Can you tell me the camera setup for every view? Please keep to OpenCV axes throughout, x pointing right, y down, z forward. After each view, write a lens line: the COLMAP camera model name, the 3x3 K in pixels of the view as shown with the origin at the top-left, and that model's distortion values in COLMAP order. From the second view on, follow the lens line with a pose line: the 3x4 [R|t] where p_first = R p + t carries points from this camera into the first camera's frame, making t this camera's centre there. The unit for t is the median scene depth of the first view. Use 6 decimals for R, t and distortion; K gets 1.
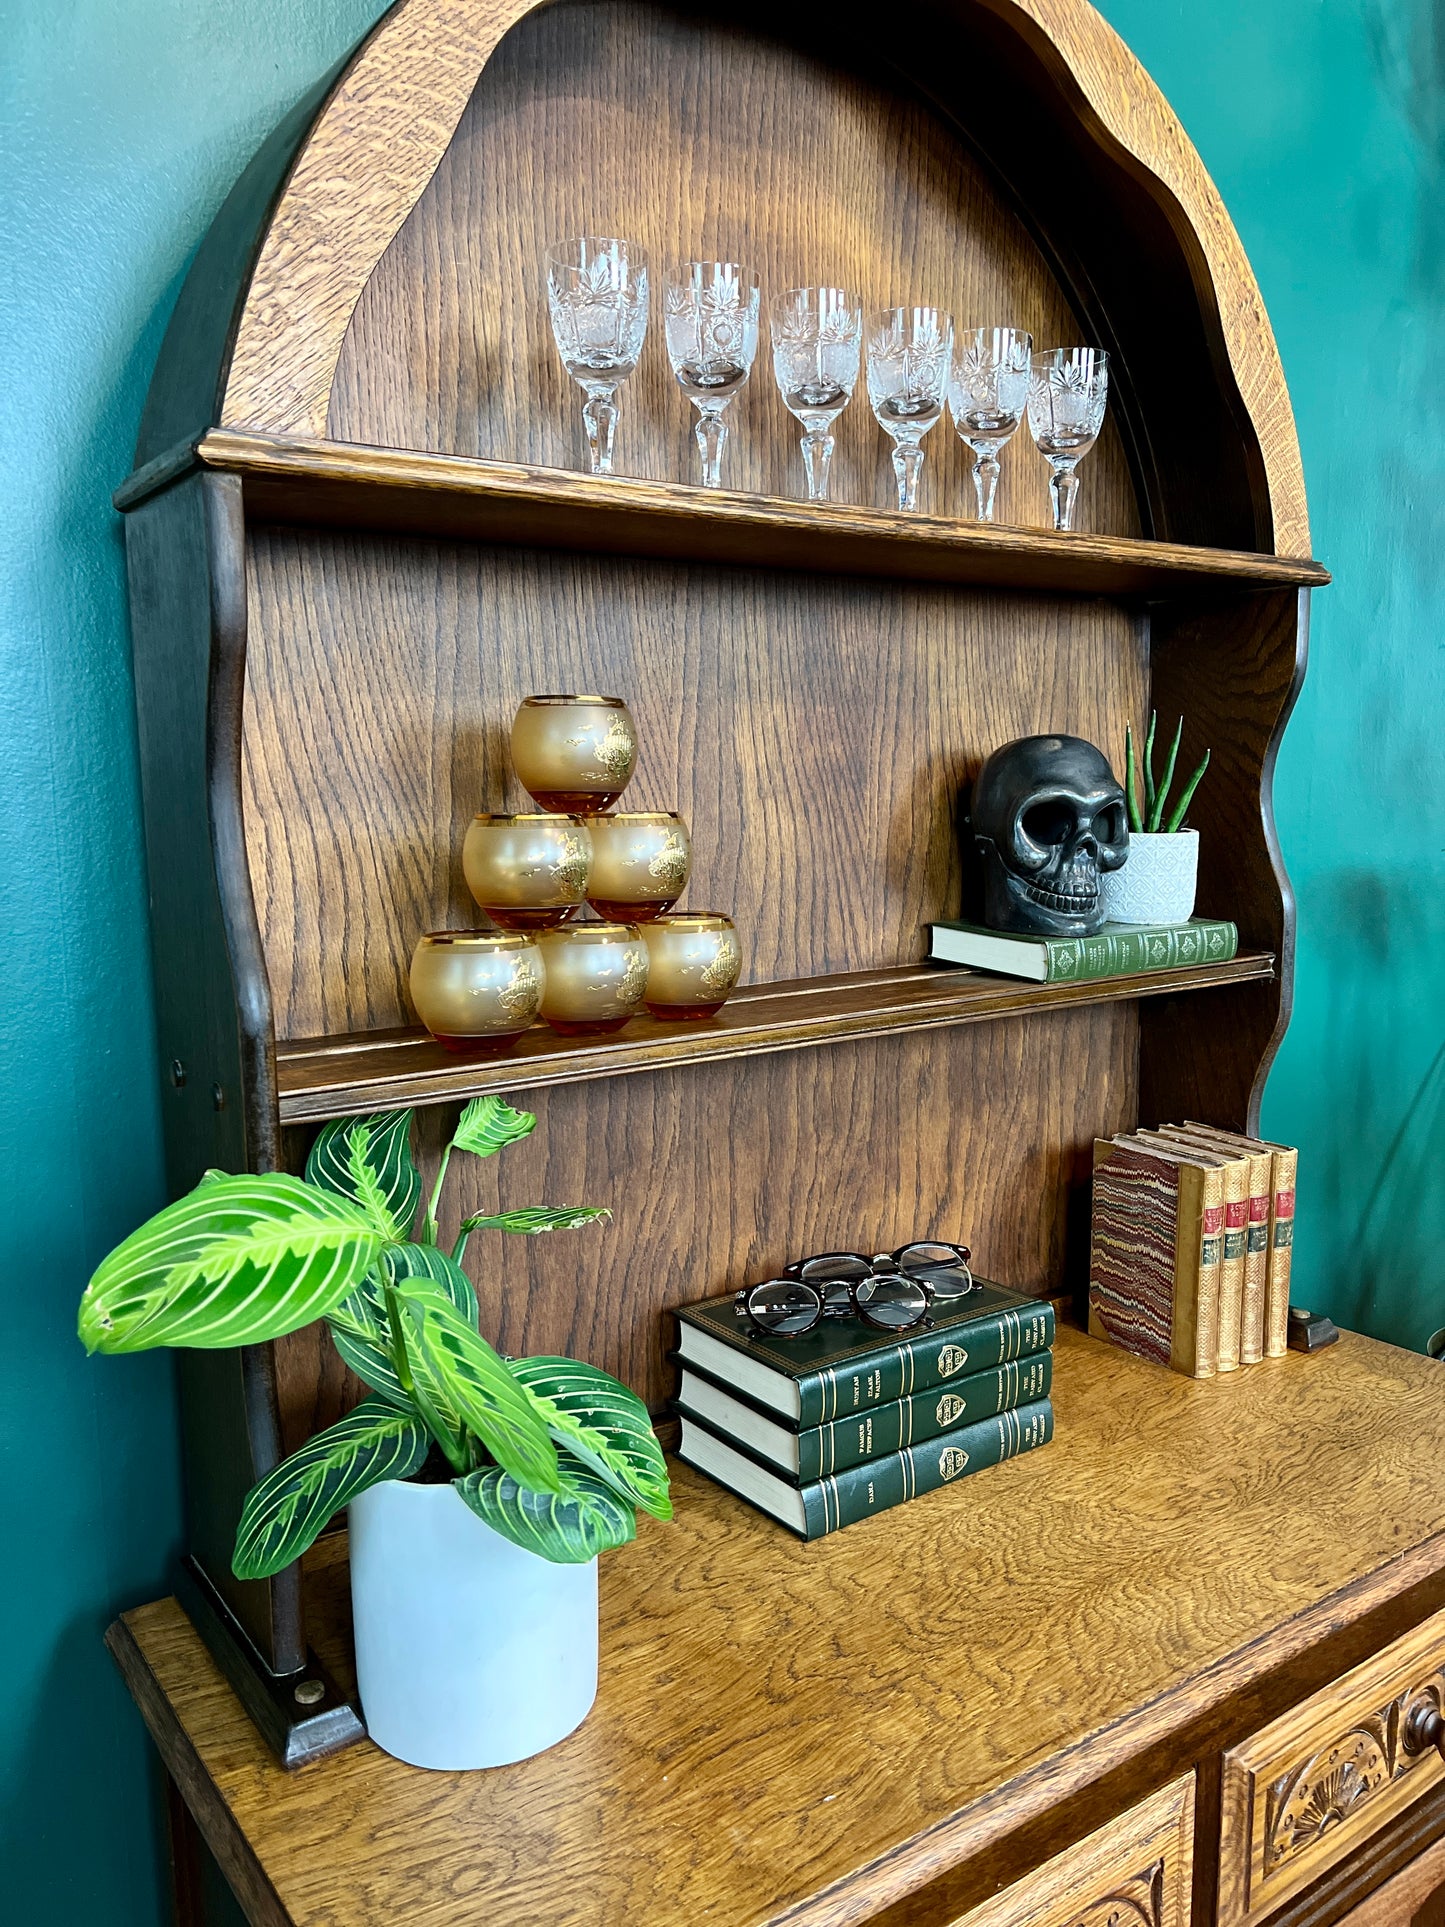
lens RADIAL K [[1442.4, 0, 713.9], [0, 1442.4, 971.0], [0, 0, 1]] dist [0.059176, -0.073001]
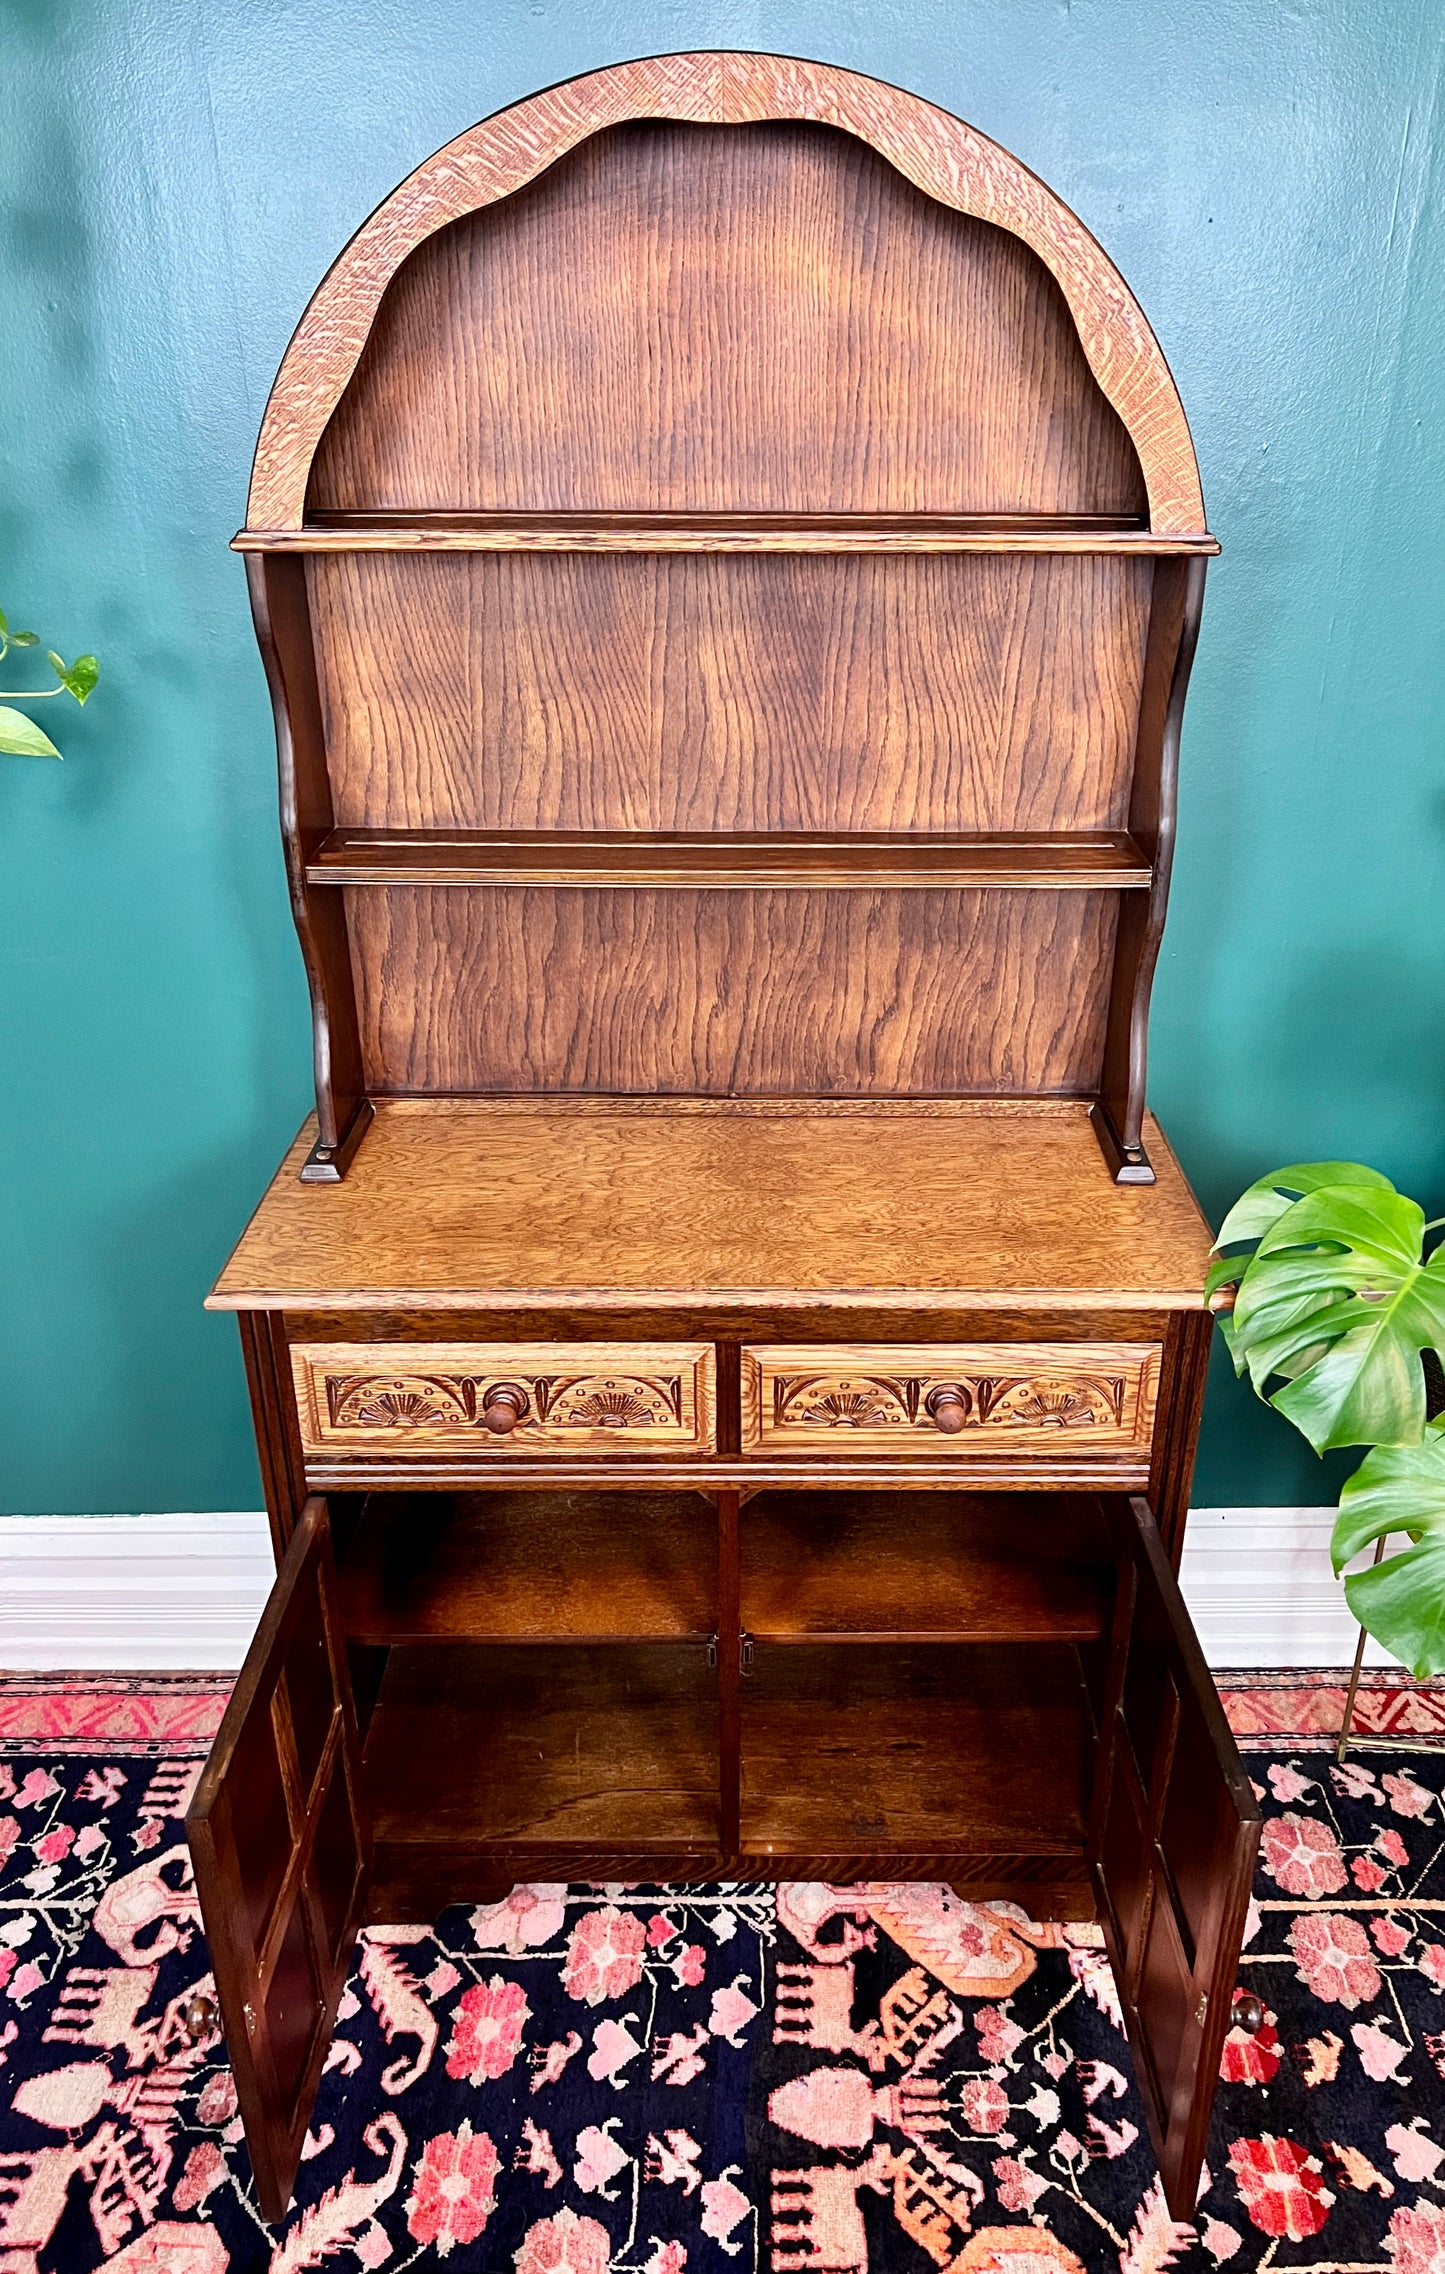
lens RADIAL K [[1710.5, 0, 772.5], [0, 1710.5, 1147.7], [0, 0, 1]] dist [0.051238, -0.060184]
pose [[0.818811, 0.268461, -0.507422, 1.256383], [-0.093533, 0.934491, 0.343478, -0.351378], [0.566392, -0.233783, 0.790282, -0.480869]]
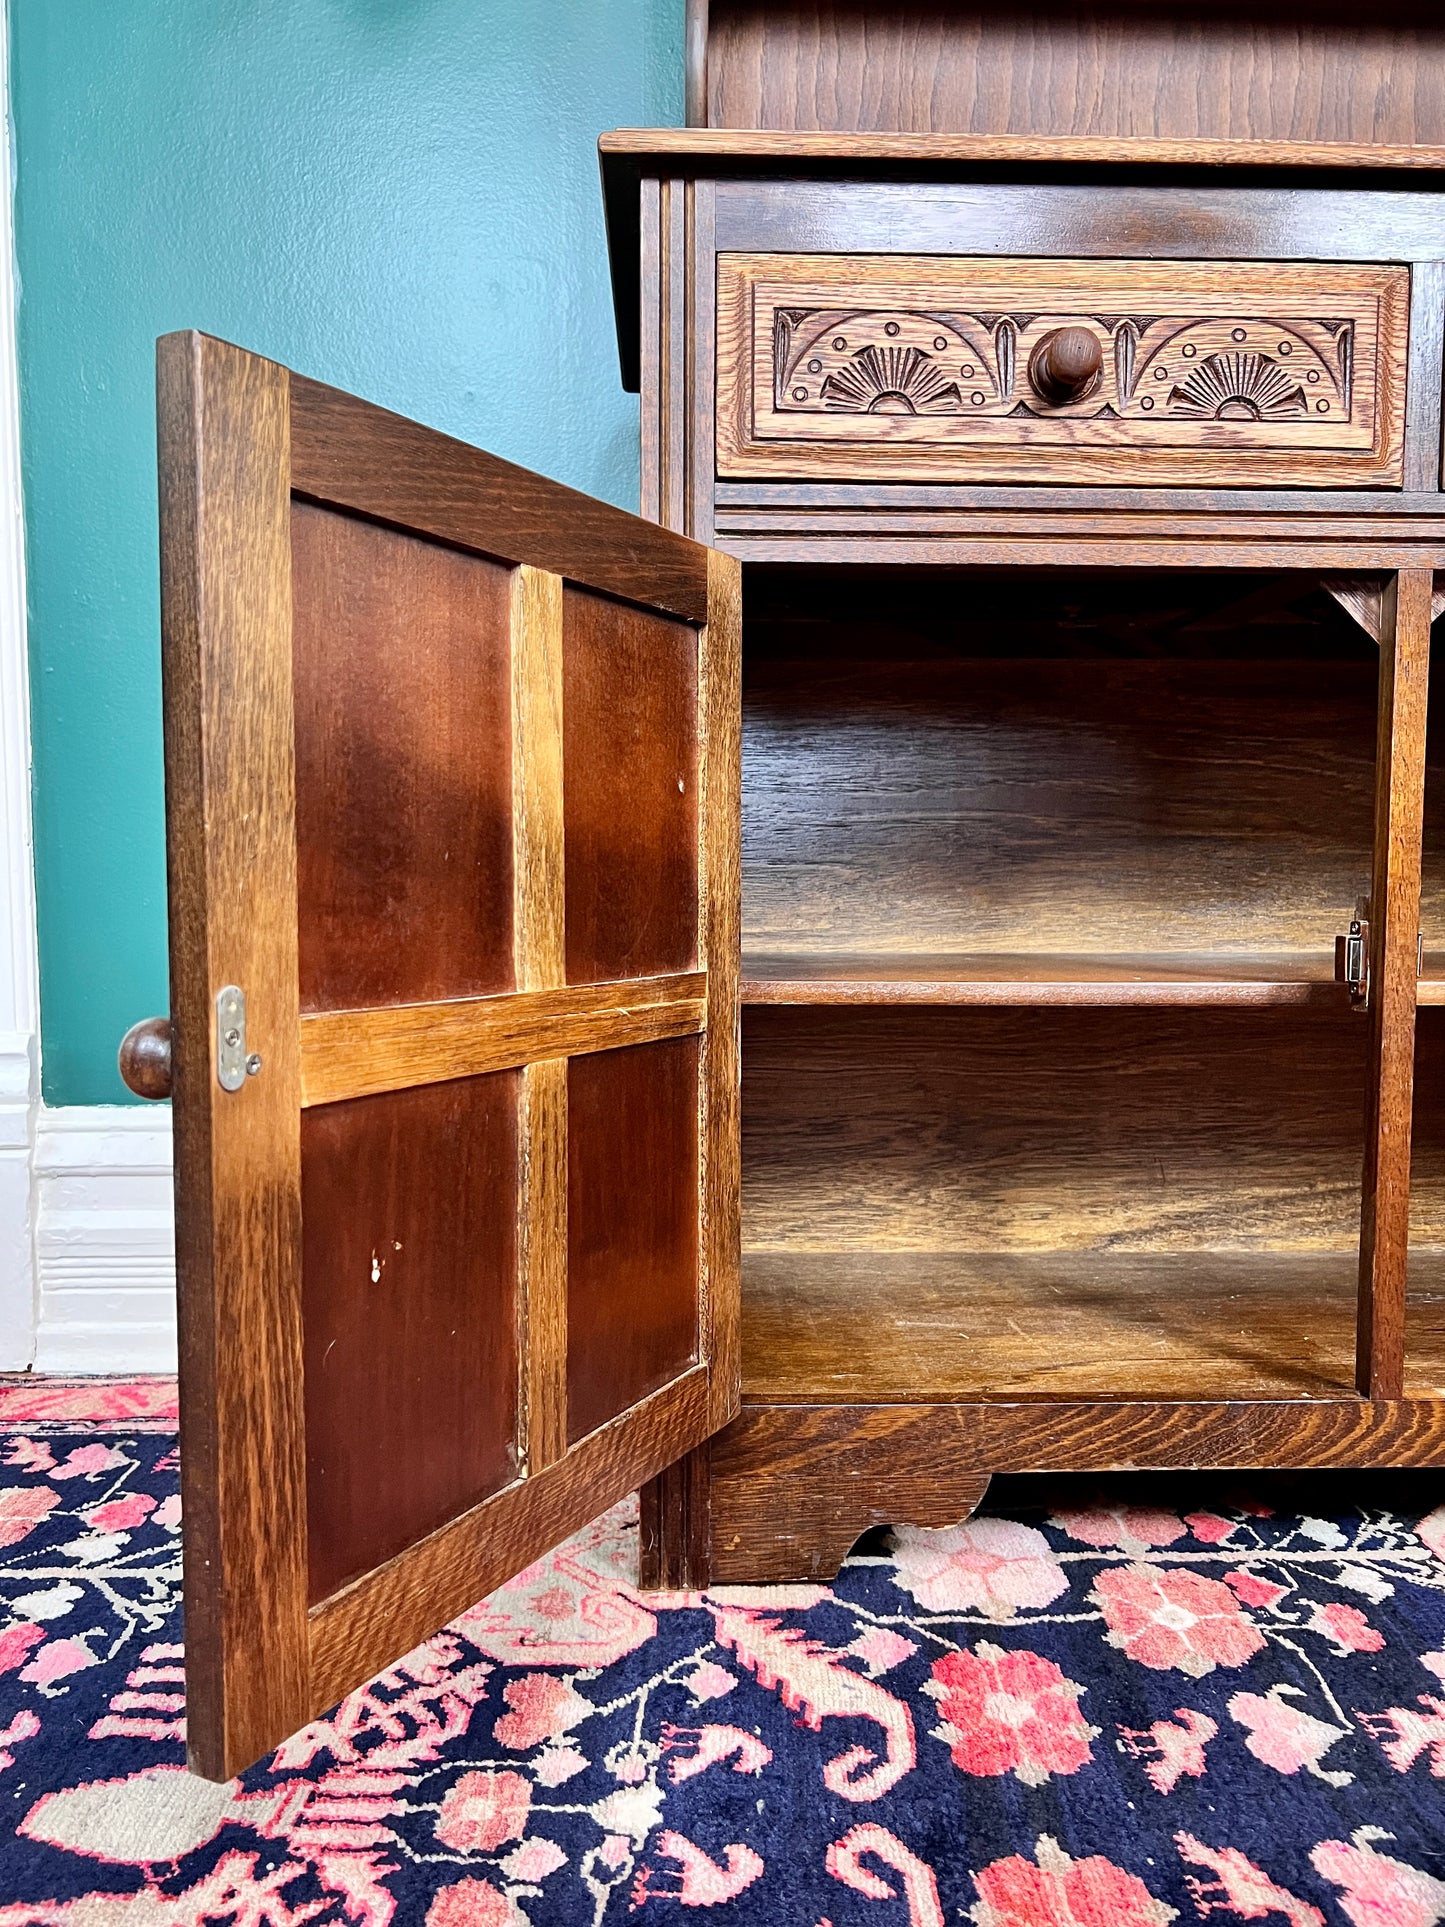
lens RADIAL K [[1457.3, 0, 724.5], [0, 1457.3, 966.4], [0, 0, 1]] dist [0.039608, -0.049030]
pose [[0.833915, 0.050659, -0.549563, 0.488905], [-0.088419, 0.995179, -0.042433, 1.058257], [0.544764, 0.083977, 0.834374, -0.114934]]
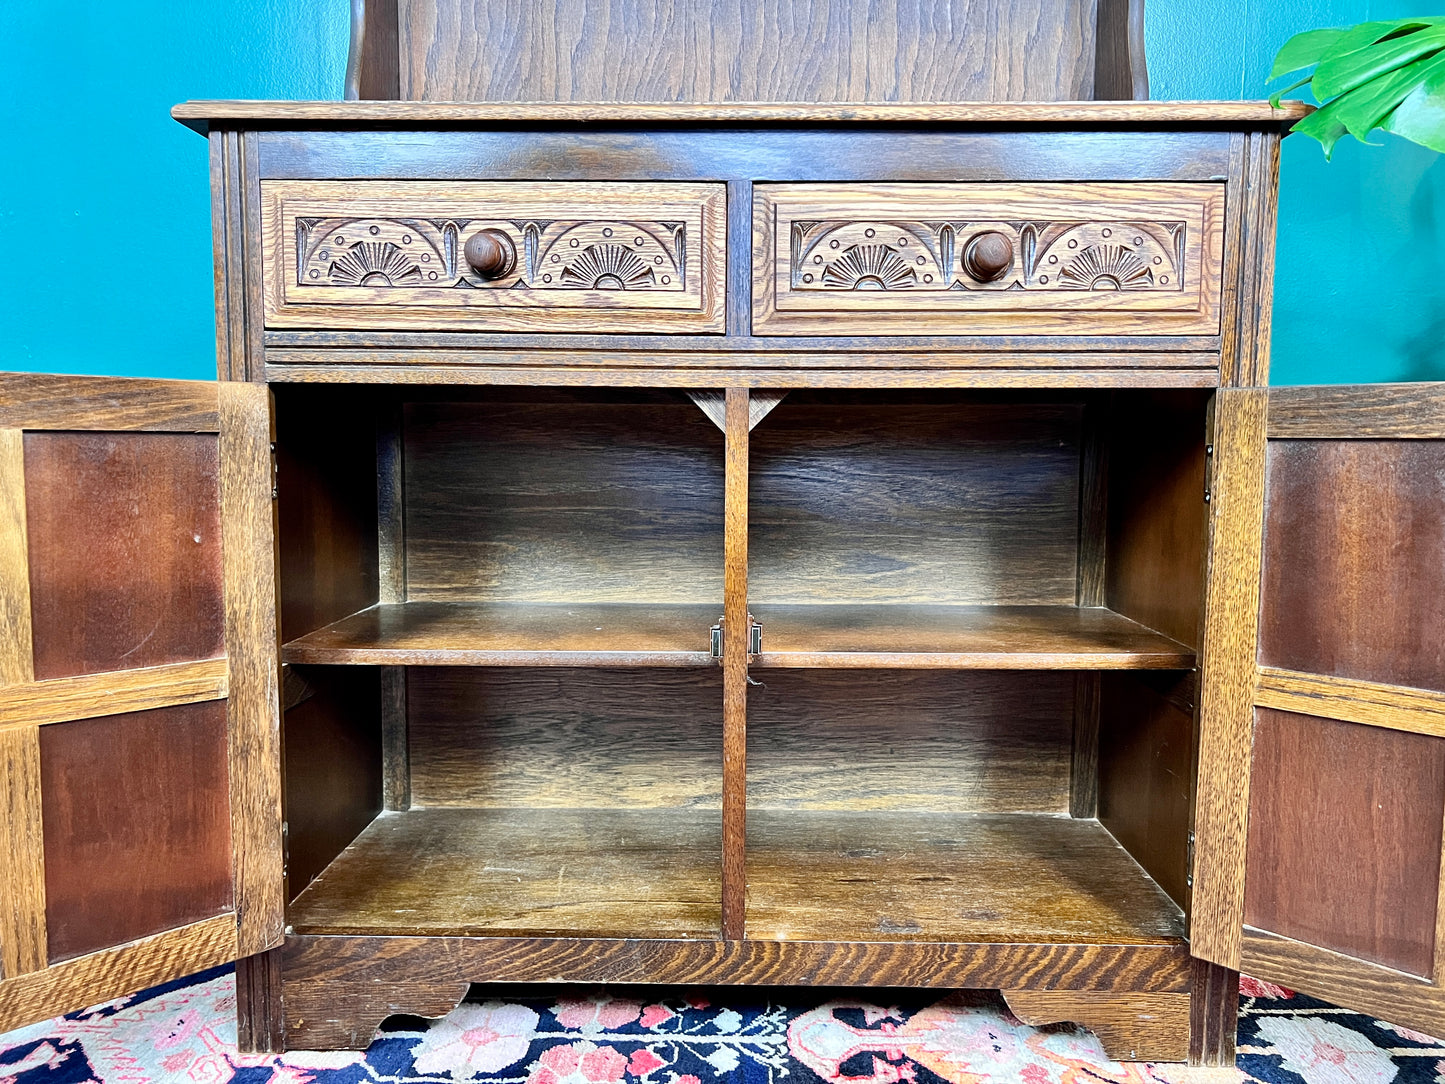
lens RADIAL K [[1090.4, 0, 730.4], [0, 1090.4, 541.1], [0, 0, 1]] dist [0.041918, -0.051156]
pose [[0.803864, 0.068055, -0.590908, 0.980249], [-0.097203, 0.995108, -0.017628, 0.879415], [0.586818, 0.071609, 0.806547, 0.069892]]
